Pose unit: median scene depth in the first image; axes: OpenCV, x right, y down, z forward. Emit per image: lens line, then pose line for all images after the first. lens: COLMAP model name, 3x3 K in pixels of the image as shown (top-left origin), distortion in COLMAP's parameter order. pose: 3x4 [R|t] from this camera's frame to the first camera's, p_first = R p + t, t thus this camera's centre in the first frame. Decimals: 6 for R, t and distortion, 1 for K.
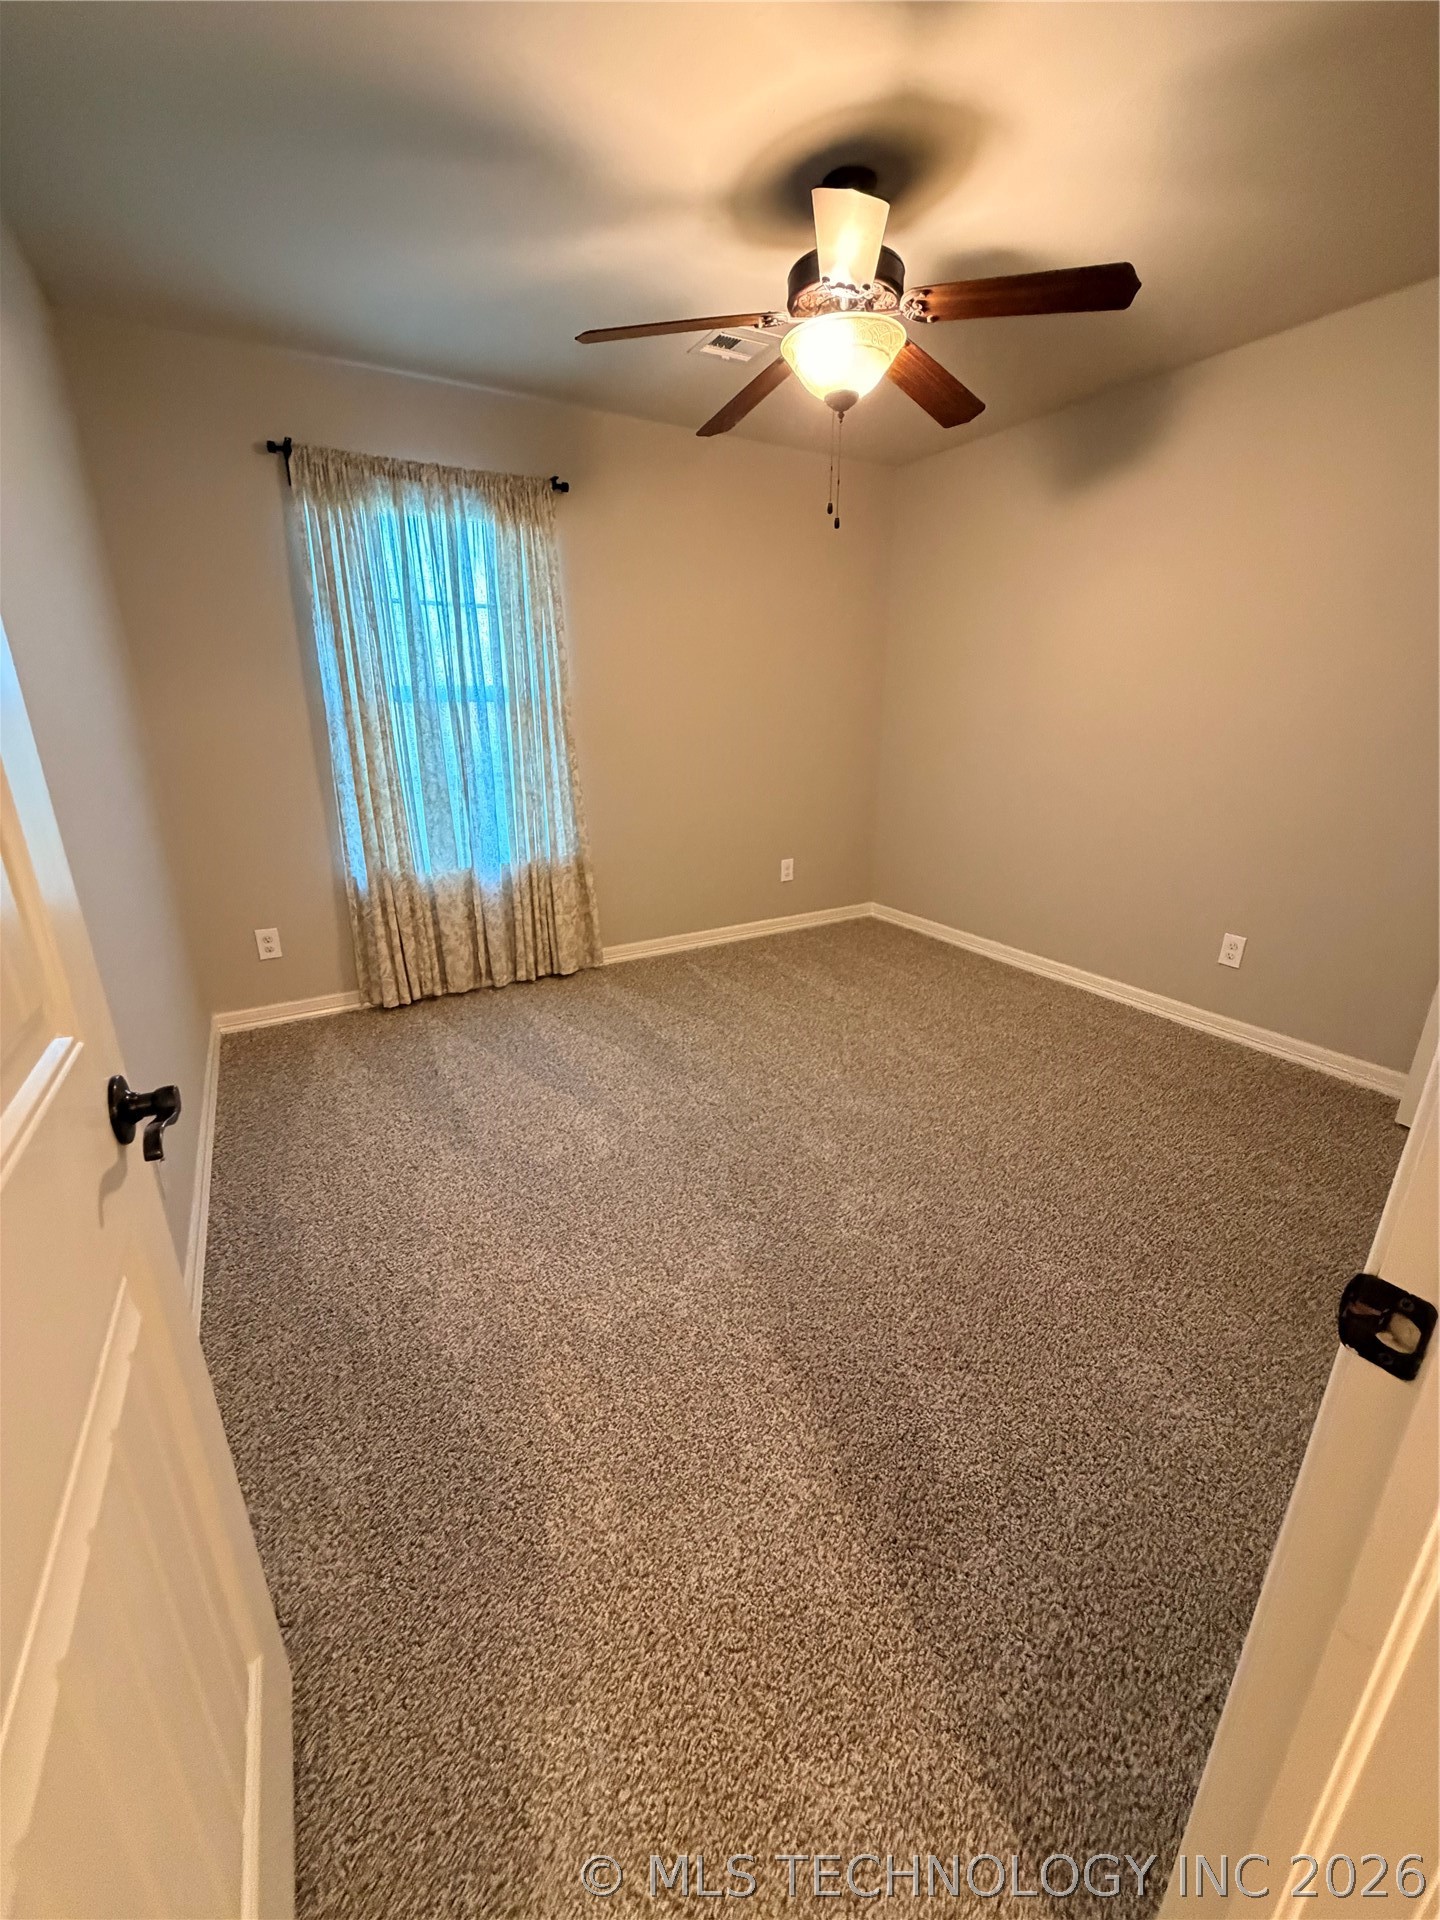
lens RADIAL K [[764.0, 0, 721.8], [0, 764.0, 953.6], [0, 0, 1]] dist [0.001527, -0.000174]
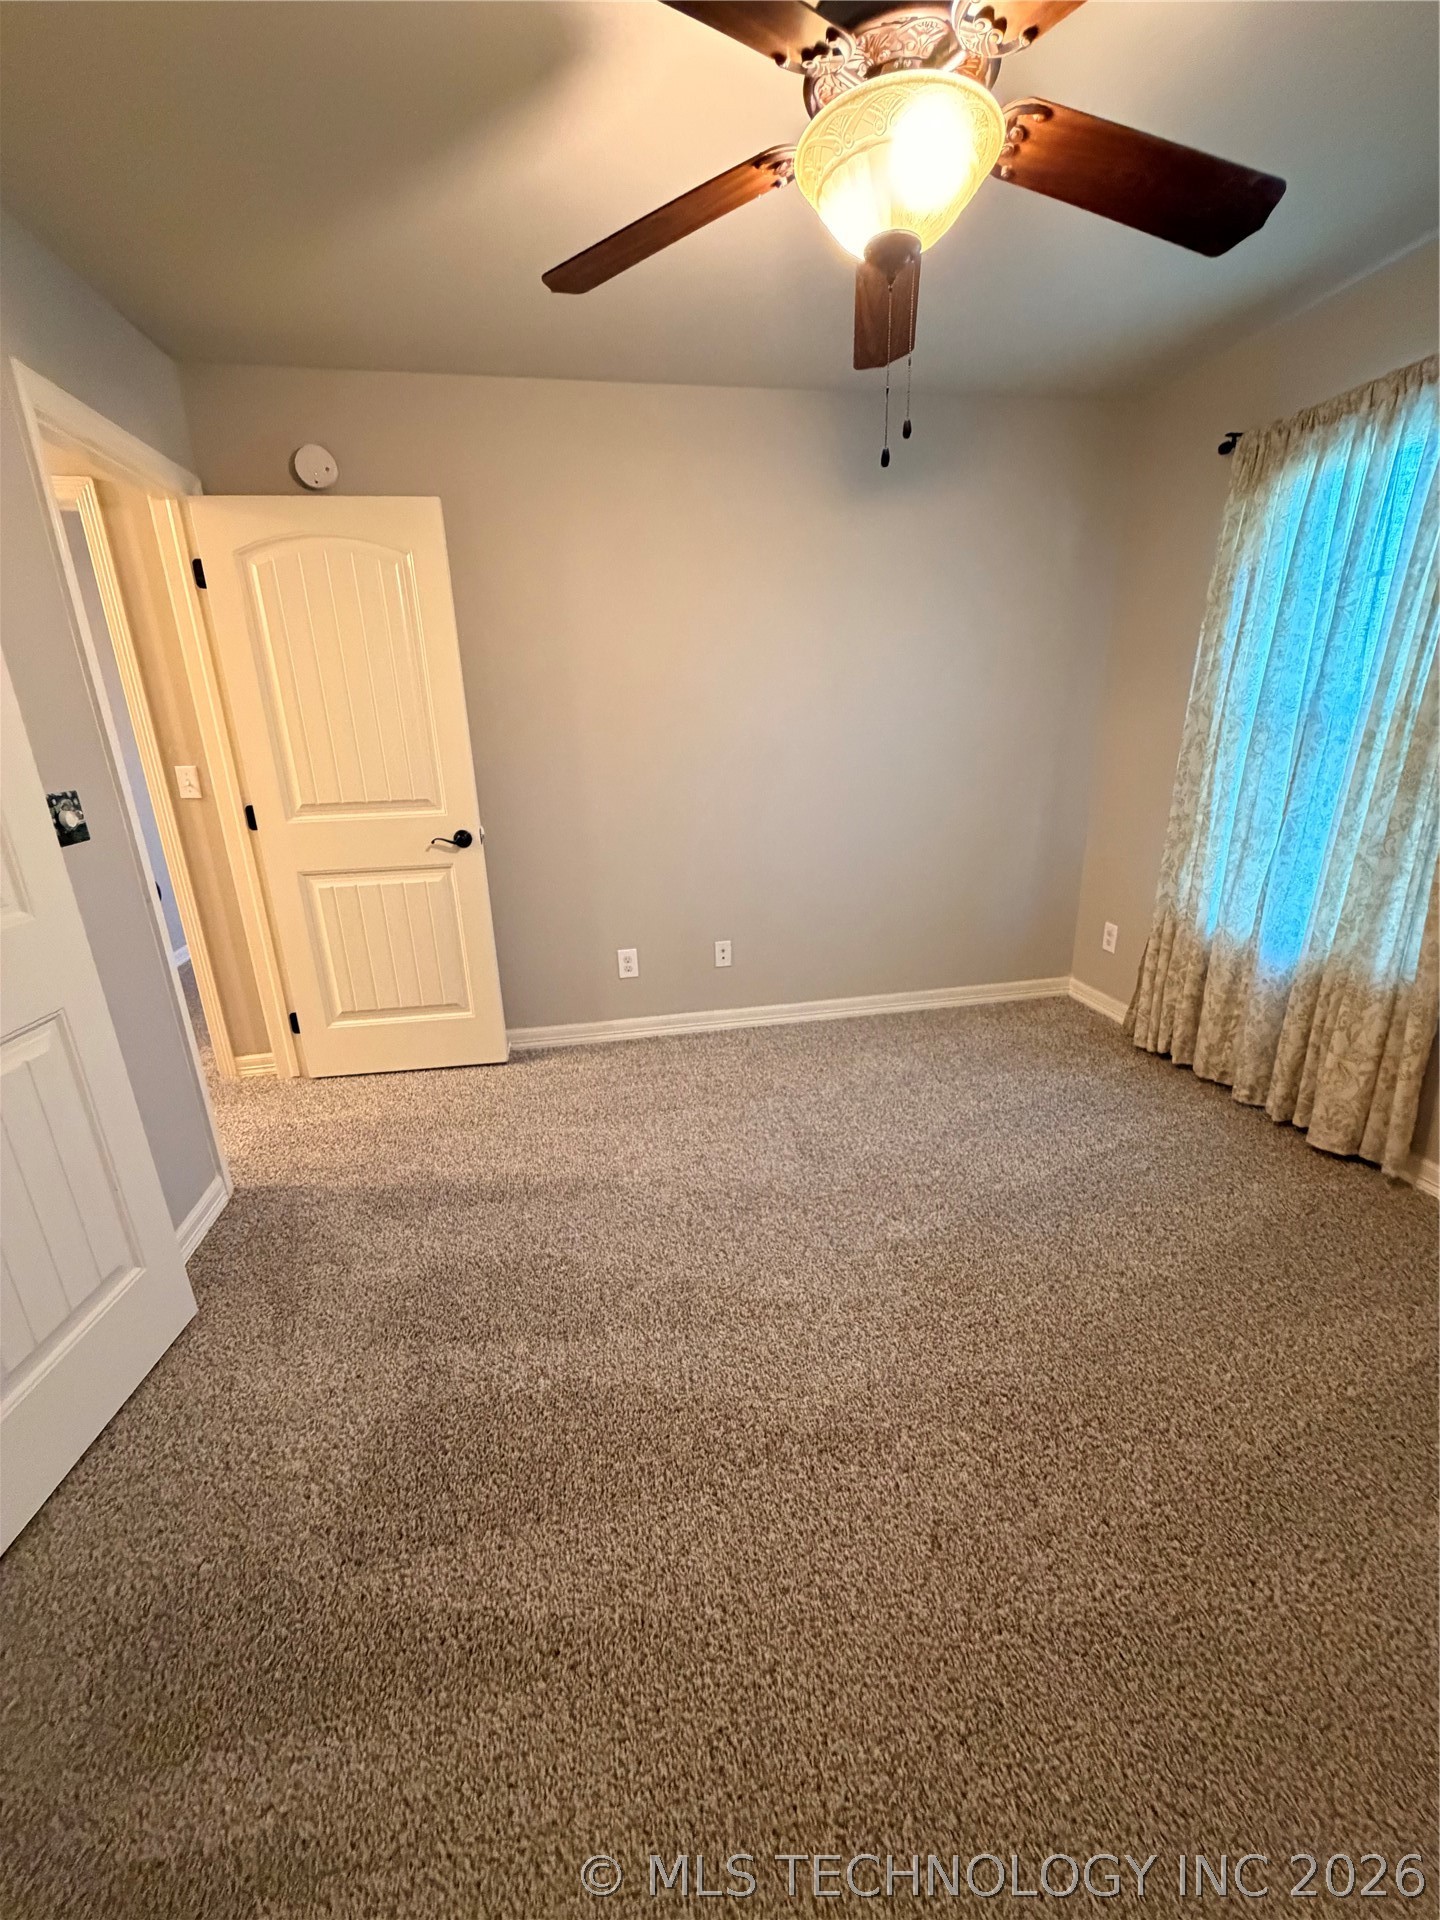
lens RADIAL K [[764.0, 0, 721.8], [0, 764.0, 953.6], [0, 0, 1]] dist [0.001527, -0.000174]
pose [[-0.327128, 0.288077, -0.900000, 0.591665], [-0.281737, 0.879355, 0.383873, -0.268689], [0.902004, 0.379139, -0.206500, 0.785011]]
